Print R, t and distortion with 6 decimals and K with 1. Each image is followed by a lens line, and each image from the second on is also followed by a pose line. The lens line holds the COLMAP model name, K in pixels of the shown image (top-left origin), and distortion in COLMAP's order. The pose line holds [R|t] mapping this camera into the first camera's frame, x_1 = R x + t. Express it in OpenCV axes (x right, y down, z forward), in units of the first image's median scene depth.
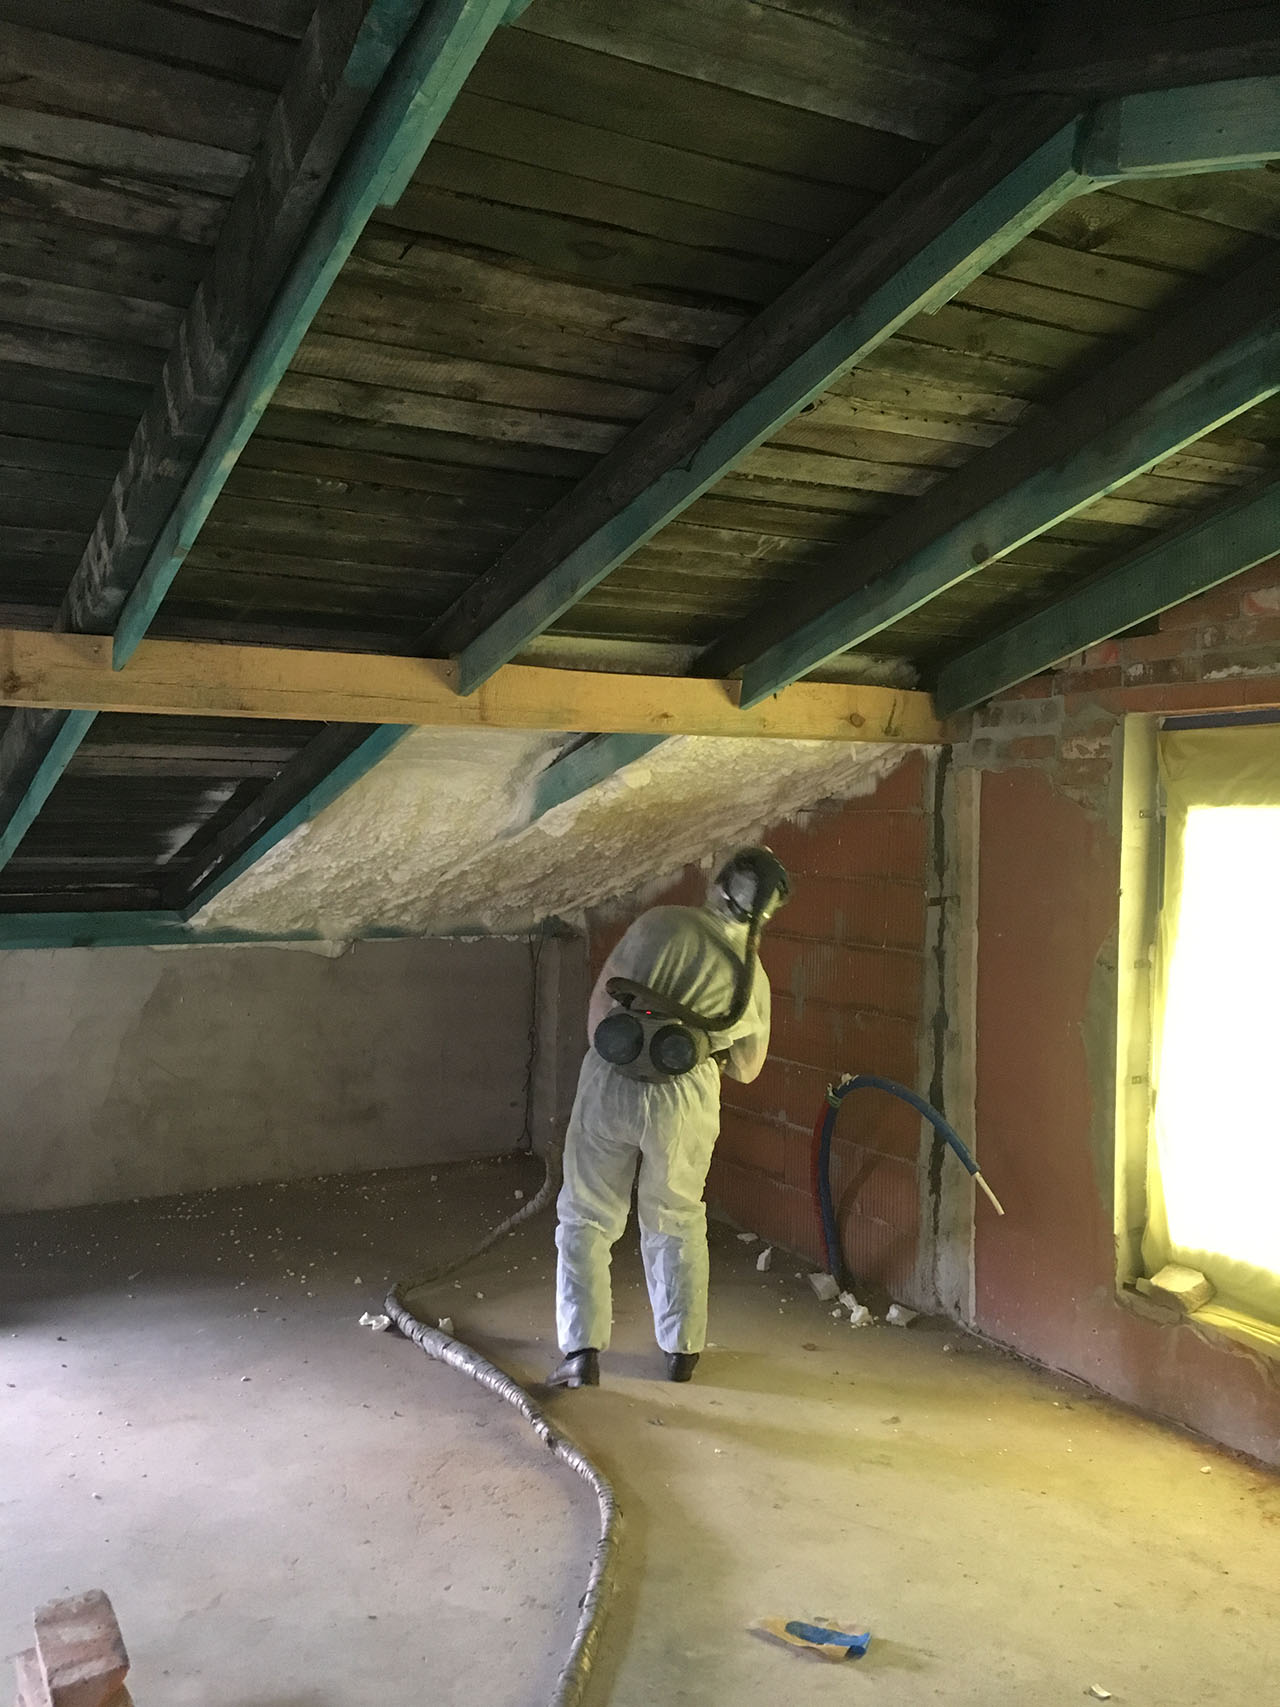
lens RADIAL K [[1430.2, 0, 621.5], [0, 1430.2, 844.8], [0, 0, 1]] dist [0.063505, -0.100674]
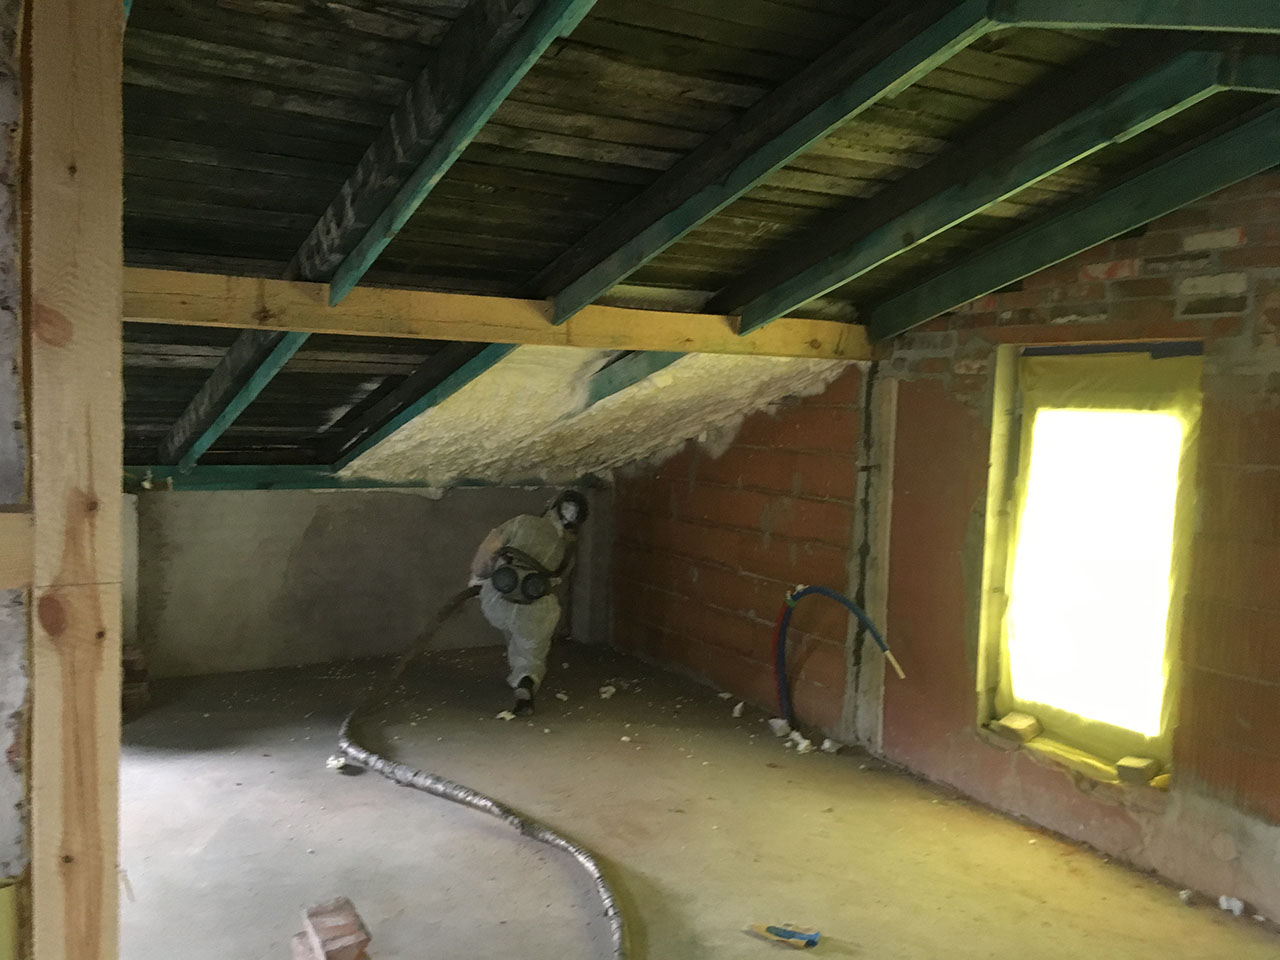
lens RADIAL K [[1072.4, 0, 640.0], [0, 1072.4, 480.0], [0, 0, 1]] dist [0.063505, -0.100674]
pose [[0.999458, 0.016321, 0.028595, -0.050128], [-0.017974, 0.998122, 0.058553, -0.011011], [-0.027586, -0.059035, 0.997875, -0.110625]]
